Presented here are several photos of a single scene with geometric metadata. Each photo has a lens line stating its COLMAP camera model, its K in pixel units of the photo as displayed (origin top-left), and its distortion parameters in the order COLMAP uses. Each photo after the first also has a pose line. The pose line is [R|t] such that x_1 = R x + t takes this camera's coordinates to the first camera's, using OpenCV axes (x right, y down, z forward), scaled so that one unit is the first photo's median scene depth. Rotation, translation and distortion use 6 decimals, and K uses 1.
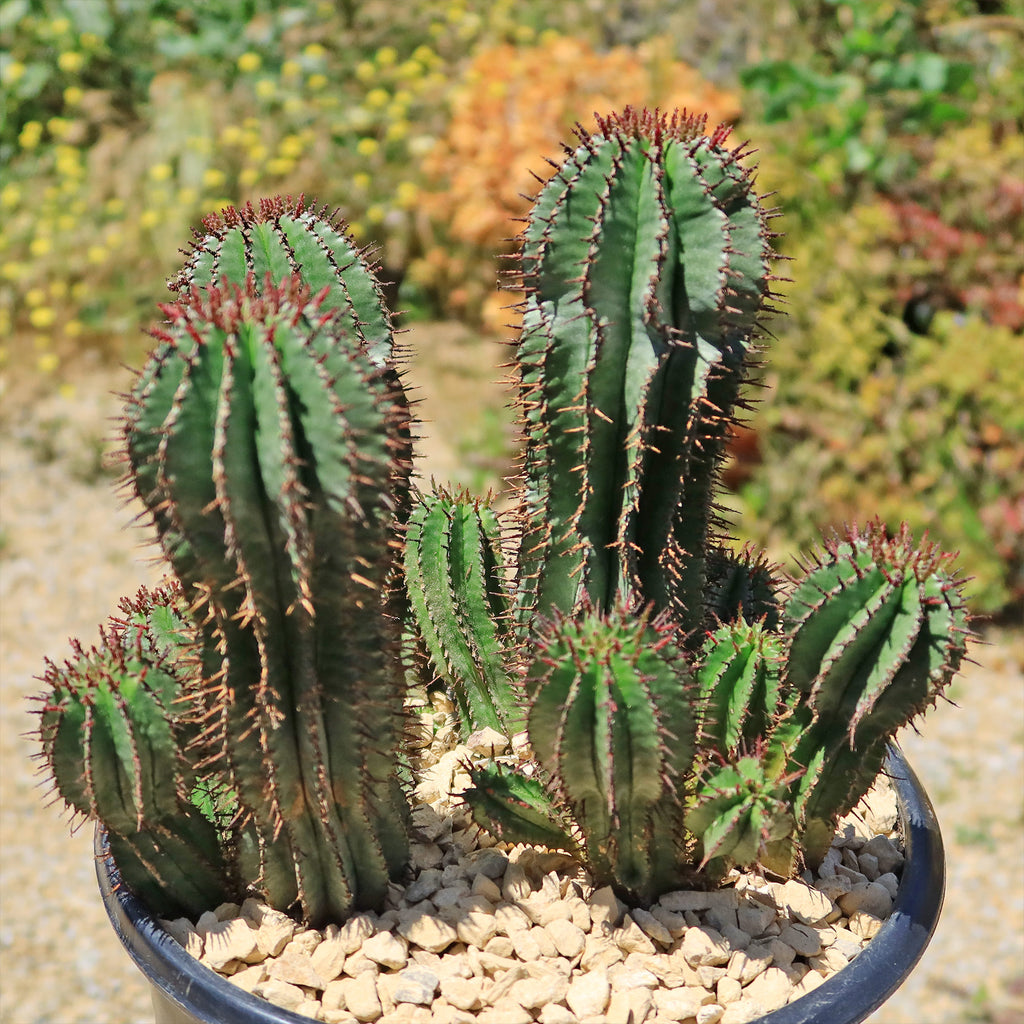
lens RADIAL K [[1574.0, 0, 499.0], [0, 1574.0, 492.0], [0, 0, 1]] dist [-0.018954, 0.010240]
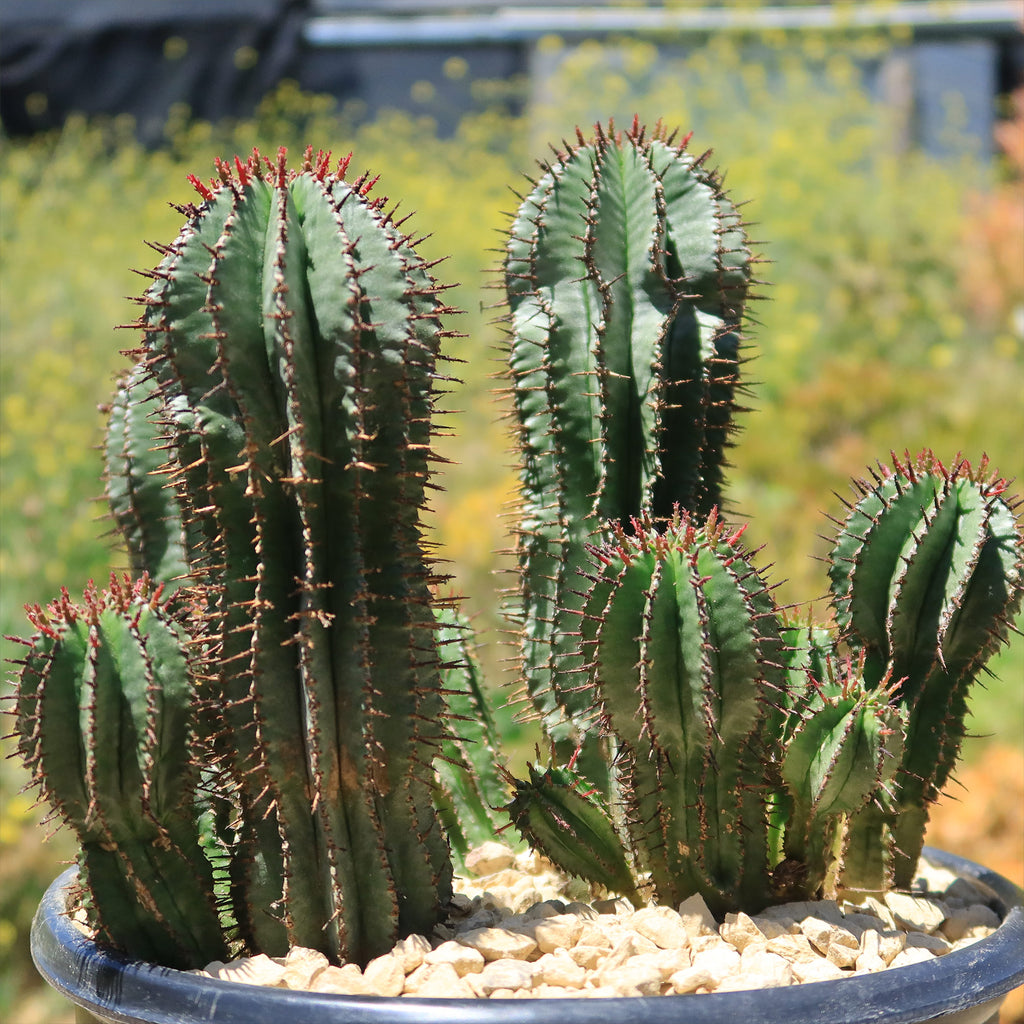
lens RADIAL K [[1574.0, 0, 499.0], [0, 1574.0, 492.0], [0, 0, 1]] dist [-0.018954, 0.010240]
pose [[0.979781, -0.030969, 0.197664, -0.200023], [0.116431, 0.891687, -0.437421, 0.431529], [-0.162708, 0.451591, 0.877264, 0.194594]]
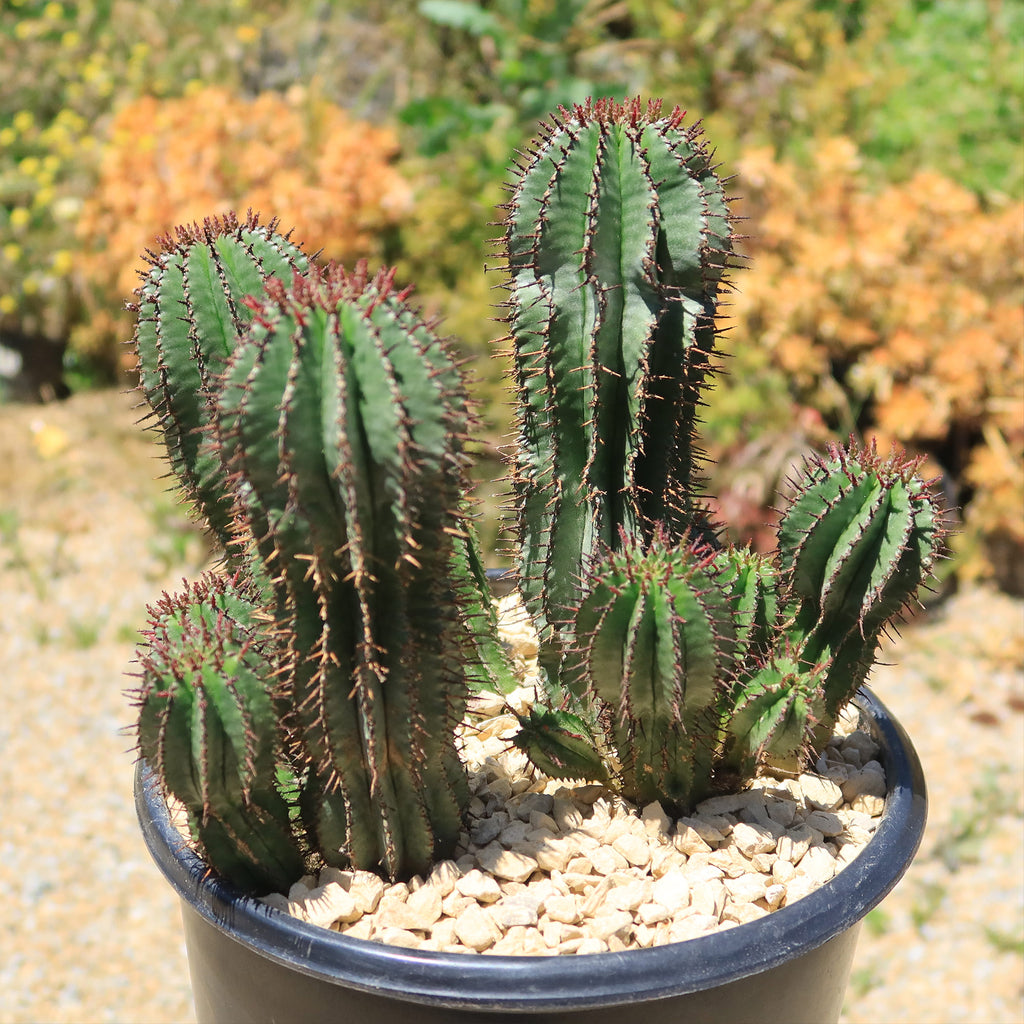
lens RADIAL K [[1640.7, 0, 474.6], [0, 1640.7, 472.6], [0, 0, 1]] dist [-0.020395, 0.009929]
pose [[0.971521, -0.110953, 0.209373, -0.277050], [0.121414, 0.991884, -0.037752, 0.054187], [-0.203485, 0.062097, 0.977107, -0.105667]]
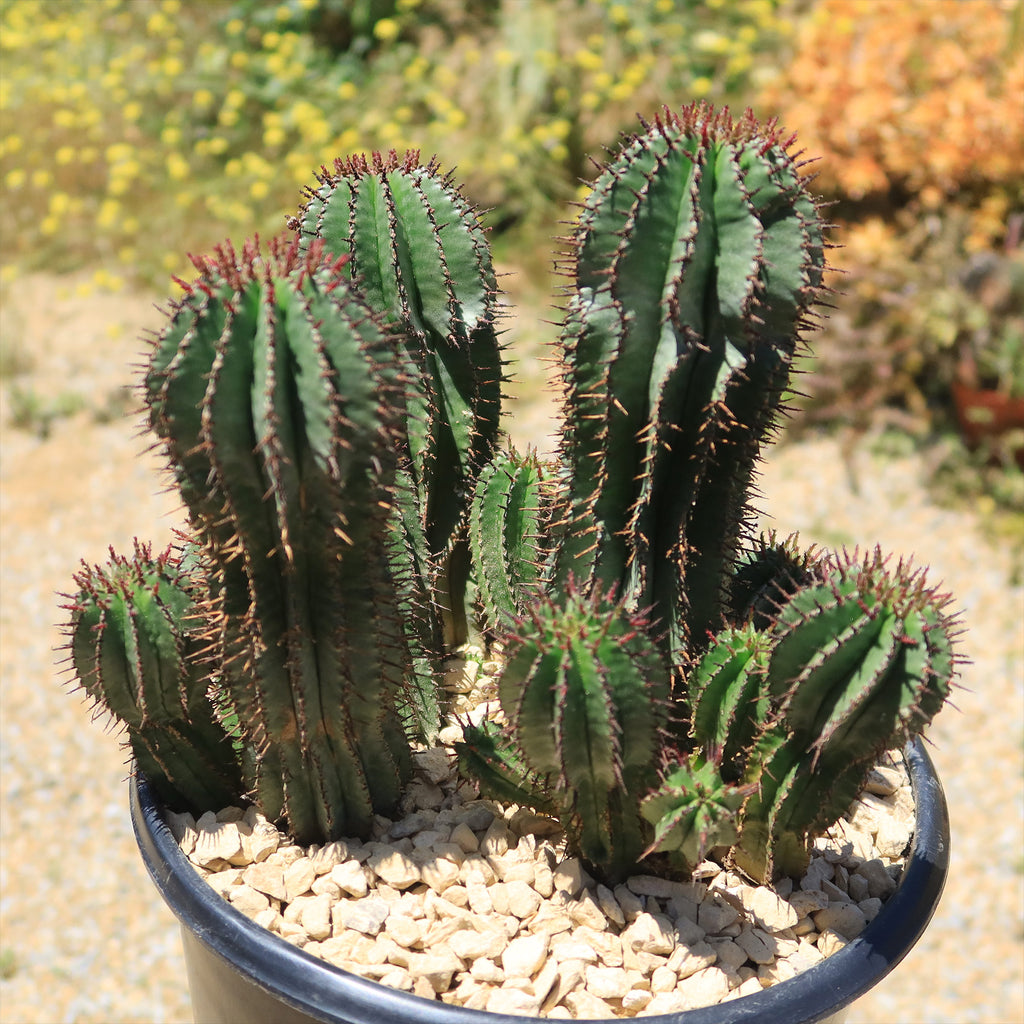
lens RADIAL K [[1574.0, 0, 499.0], [0, 1574.0, 492.0], [0, 0, 1]] dist [-0.018954, 0.010240]
pose [[0.969070, 0.142101, -0.201771, 0.203086], [-0.131450, 0.989169, 0.065313, -0.050153], [0.208867, -0.036770, 0.977253, -0.011711]]
